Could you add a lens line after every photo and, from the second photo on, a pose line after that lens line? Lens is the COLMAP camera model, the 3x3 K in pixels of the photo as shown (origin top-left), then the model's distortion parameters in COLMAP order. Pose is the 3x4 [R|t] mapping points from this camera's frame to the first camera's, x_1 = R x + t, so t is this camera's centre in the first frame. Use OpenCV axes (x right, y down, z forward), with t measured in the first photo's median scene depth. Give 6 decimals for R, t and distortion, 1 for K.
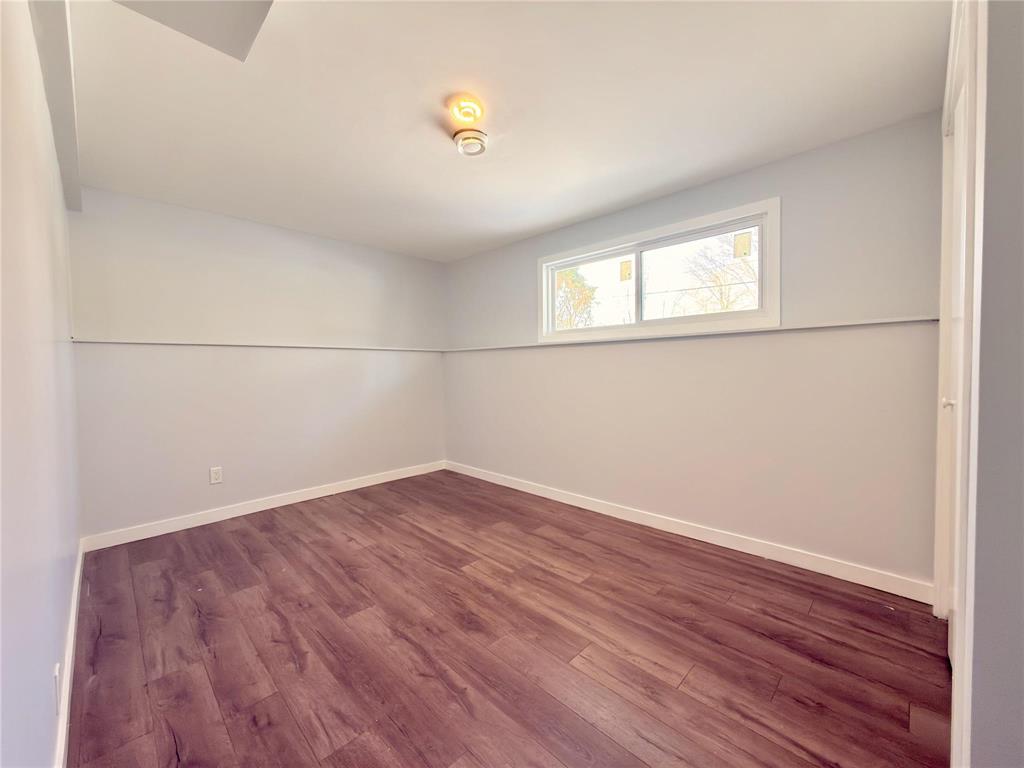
lens RADIAL K [[408.7, 0, 513.2], [0, 408.7, 382.4], [0, 0, 1]] dist [0.001477, 0.000592]
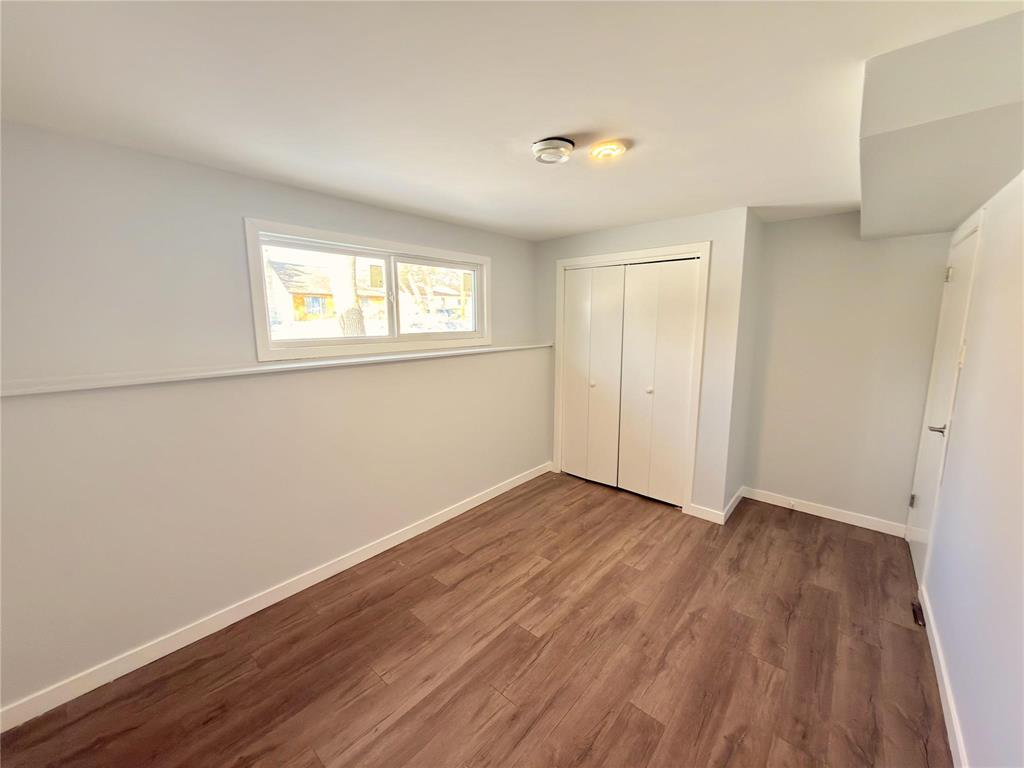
lens RADIAL K [[408.7, 0, 513.2], [0, 408.7, 382.4], [0, 0, 1]] dist [0.001477, 0.000592]
pose [[-0.071695, -0.142303, 0.987223, -1.008122], [0.032906, 0.988894, 0.144933, -0.247862], [-0.996884, 0.042876, -0.066216, 1.183121]]
